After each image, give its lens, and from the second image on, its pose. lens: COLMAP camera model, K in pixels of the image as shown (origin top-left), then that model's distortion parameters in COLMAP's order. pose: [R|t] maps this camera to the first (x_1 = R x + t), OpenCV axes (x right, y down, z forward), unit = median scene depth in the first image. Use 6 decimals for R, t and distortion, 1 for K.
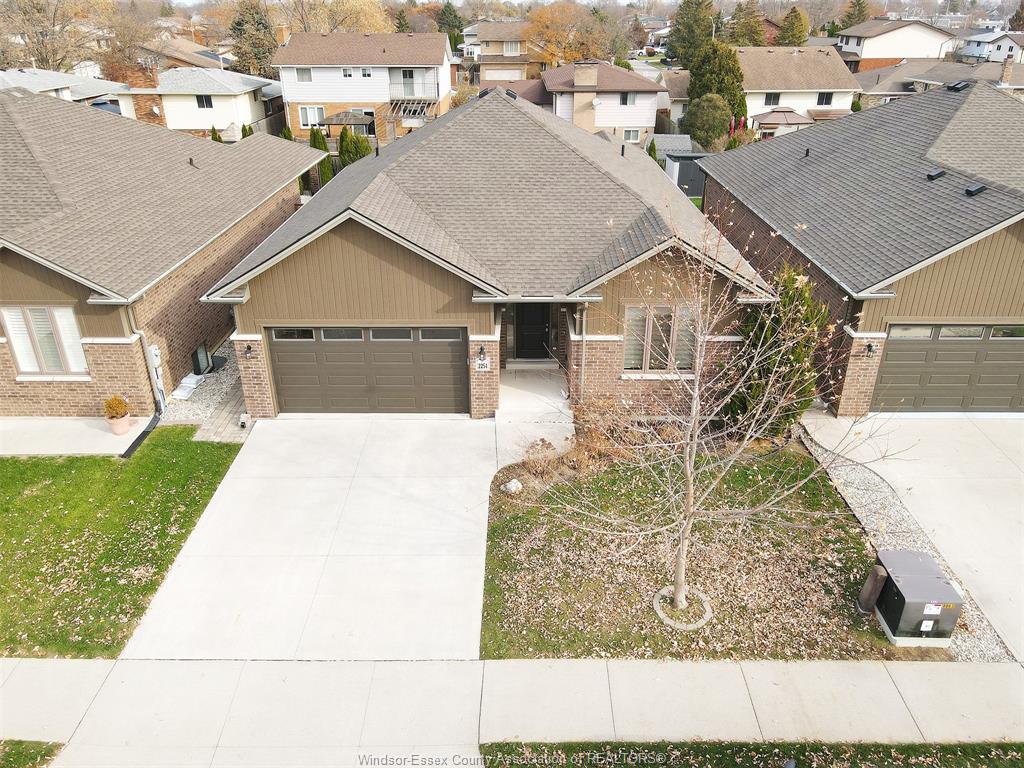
lens RADIAL K [[750.3, 0, 508.5], [0, 750.3, 372.6], [0, 0, 1]] dist [0.008611, 0.012774]
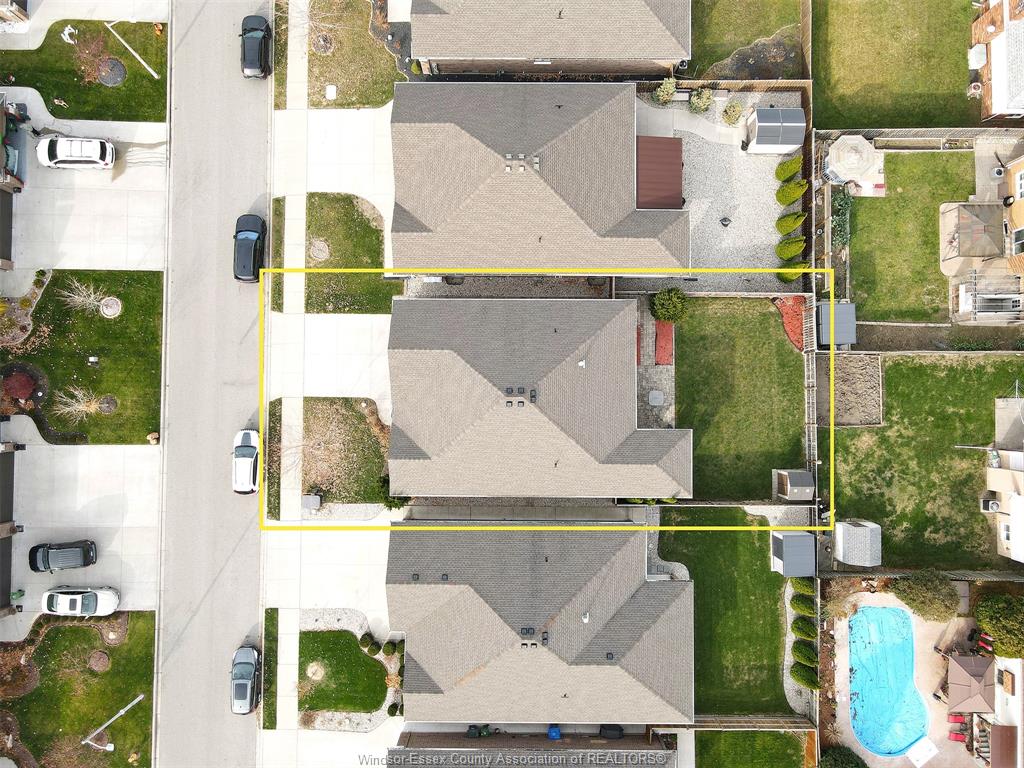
lens RADIAL K [[750.3, 0, 508.5], [0, 750.3, 372.6], [0, 0, 1]] dist [0.008611, 0.012774]
pose [[0.005306, 0.999430, -0.033329, -0.018191], [-0.432250, 0.032347, 0.901173, -2.801855], [0.901738, 0.009625, 0.432176, 0.131662]]
